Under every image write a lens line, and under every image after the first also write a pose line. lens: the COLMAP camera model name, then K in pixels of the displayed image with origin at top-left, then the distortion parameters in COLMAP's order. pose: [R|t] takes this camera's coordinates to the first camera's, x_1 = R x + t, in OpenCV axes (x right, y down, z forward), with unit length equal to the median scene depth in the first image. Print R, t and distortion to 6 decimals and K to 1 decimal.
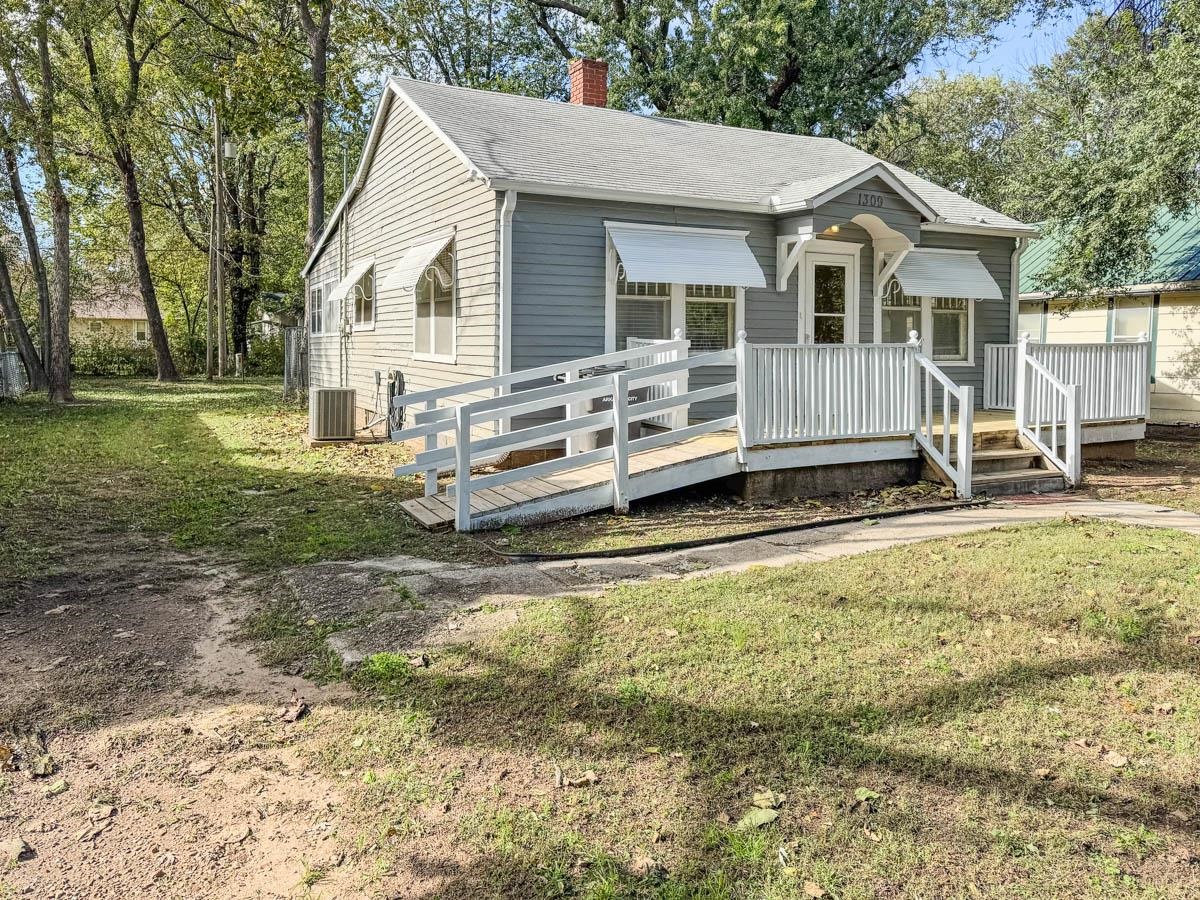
lens RADIAL K [[837.0, 0, 595.9], [0, 837.0, 443.8], [0, 0, 1]] dist [-0.003998, 0.025702]
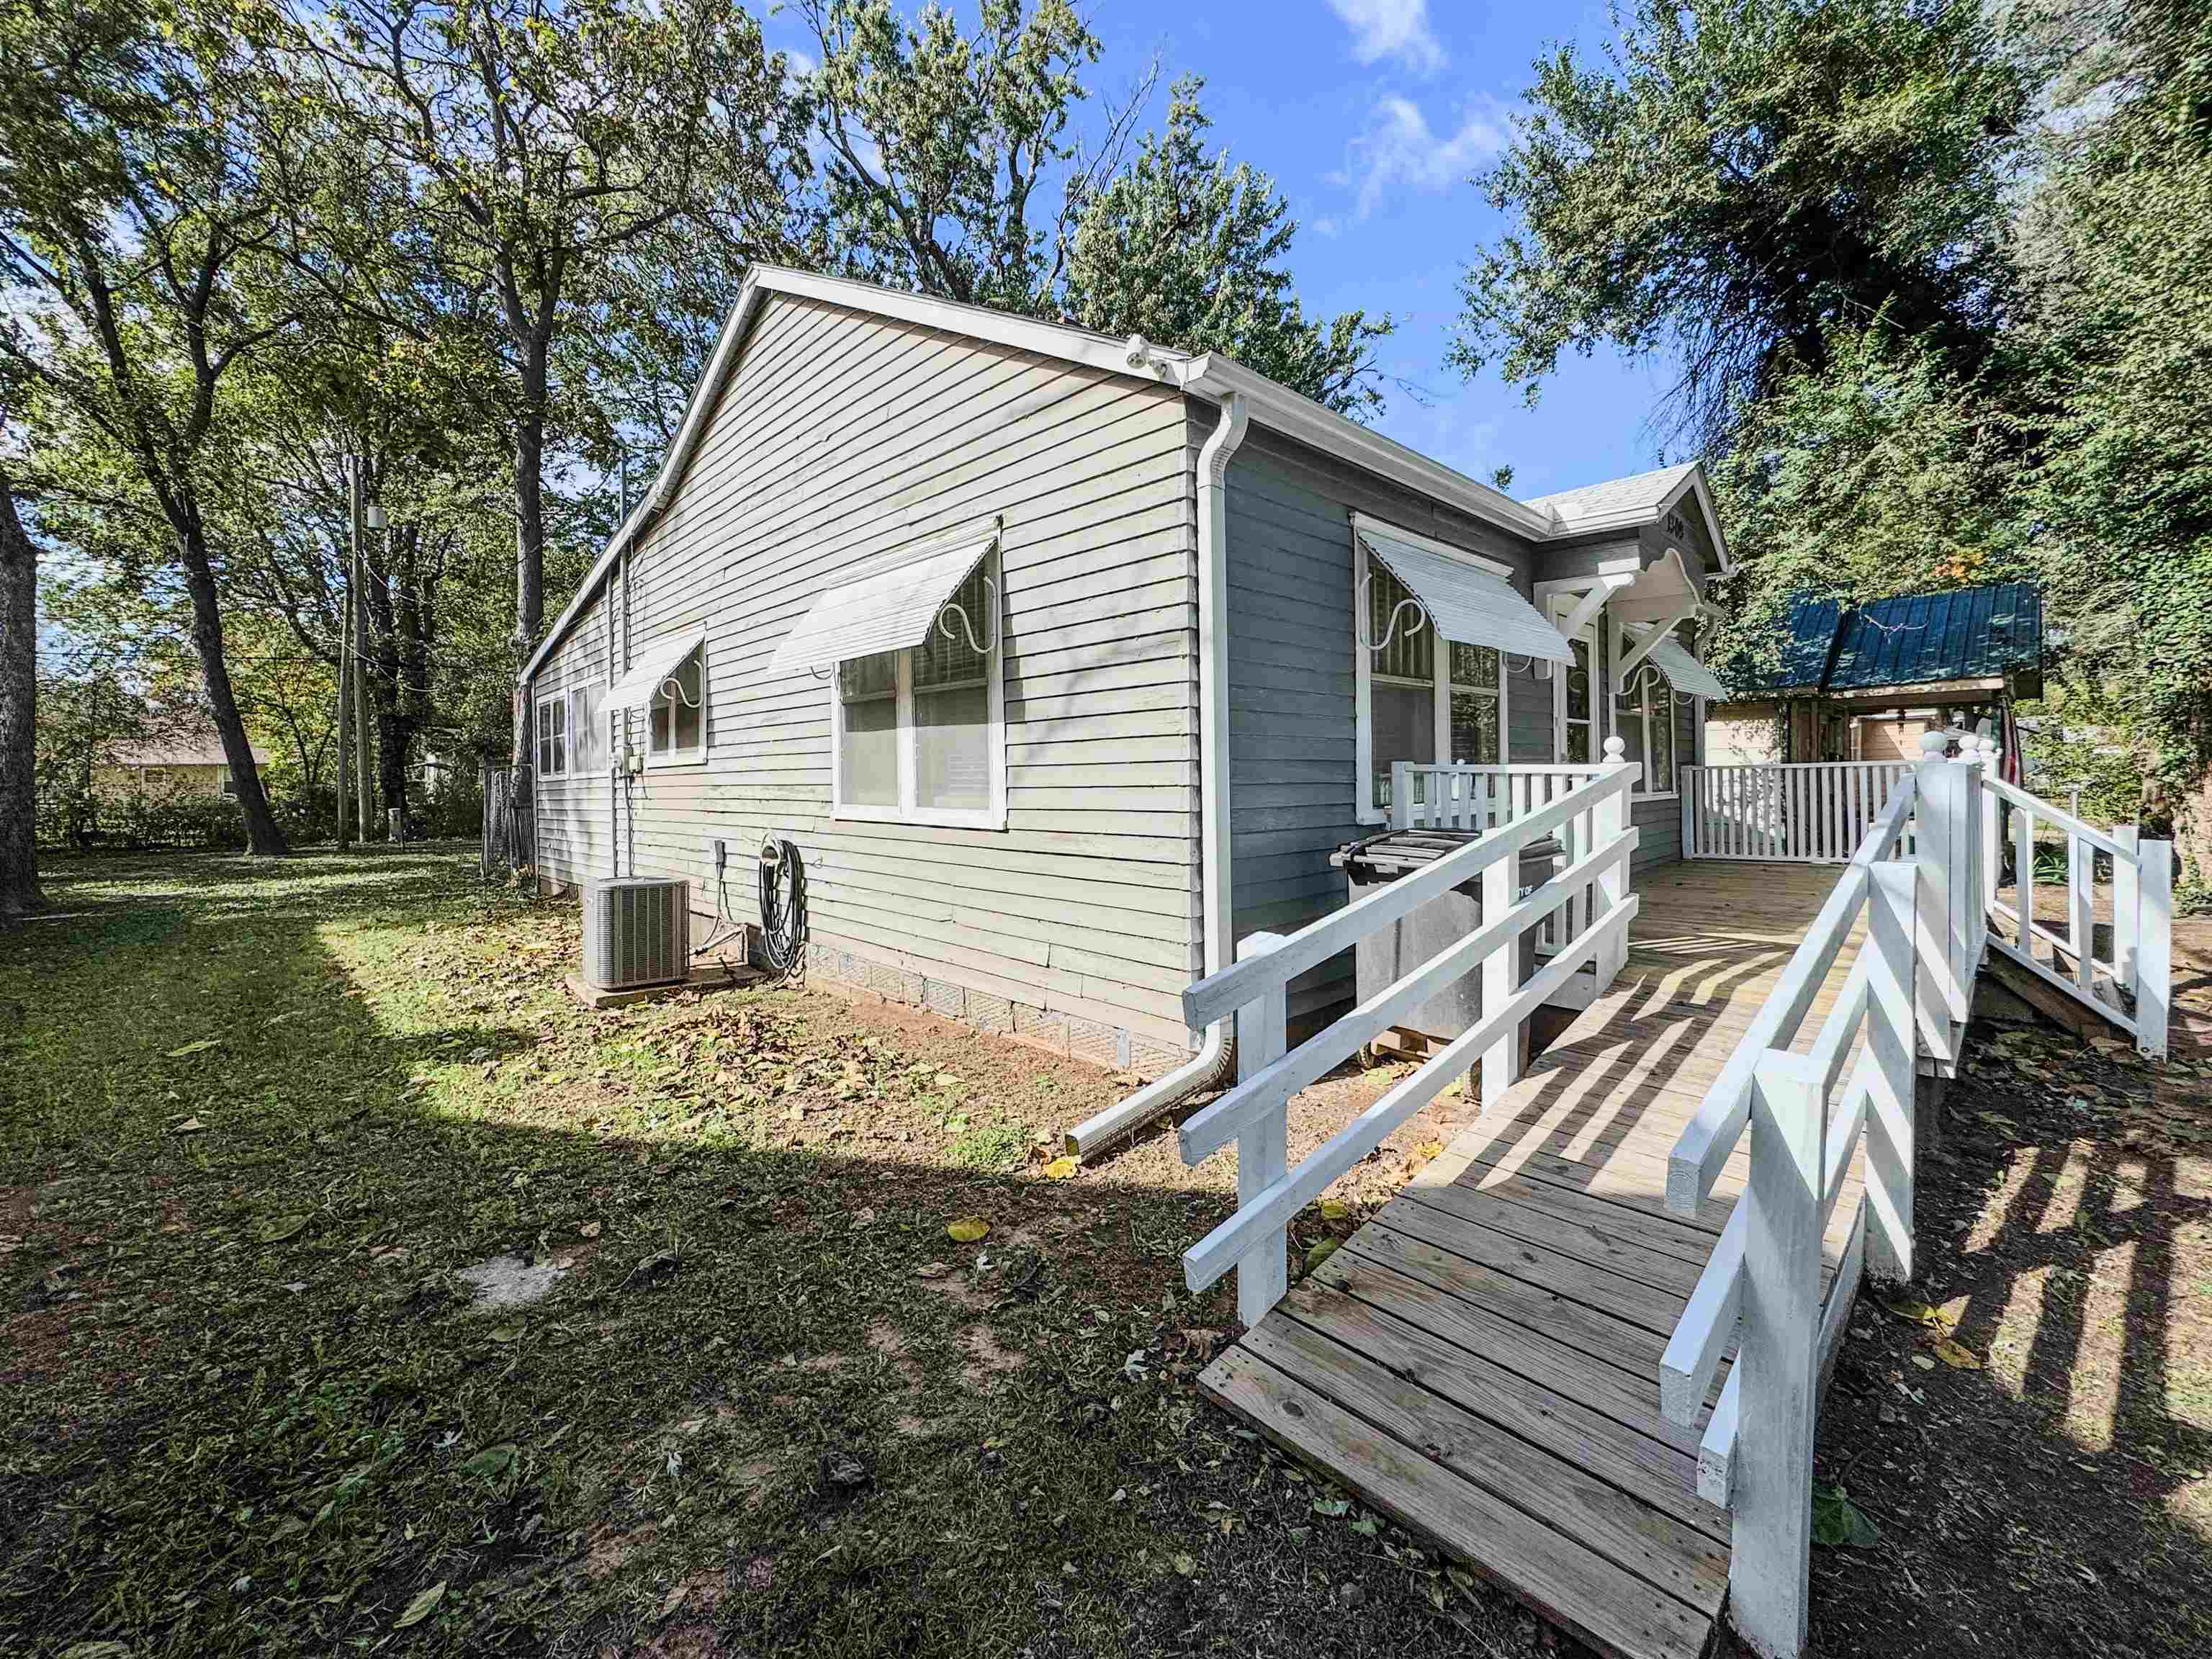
lens RADIAL K [[887.2, 0, 1103.8], [0, 887.2, 837.6], [0, 0, 1]] dist [-0.003984, 0.000529]
pose [[0.961016, -0.038328, 0.273825, -0.192972], [0.053462, 0.997415, -0.048018, -0.051807], [-0.271276, 0.060786, 0.960580, 0.422979]]
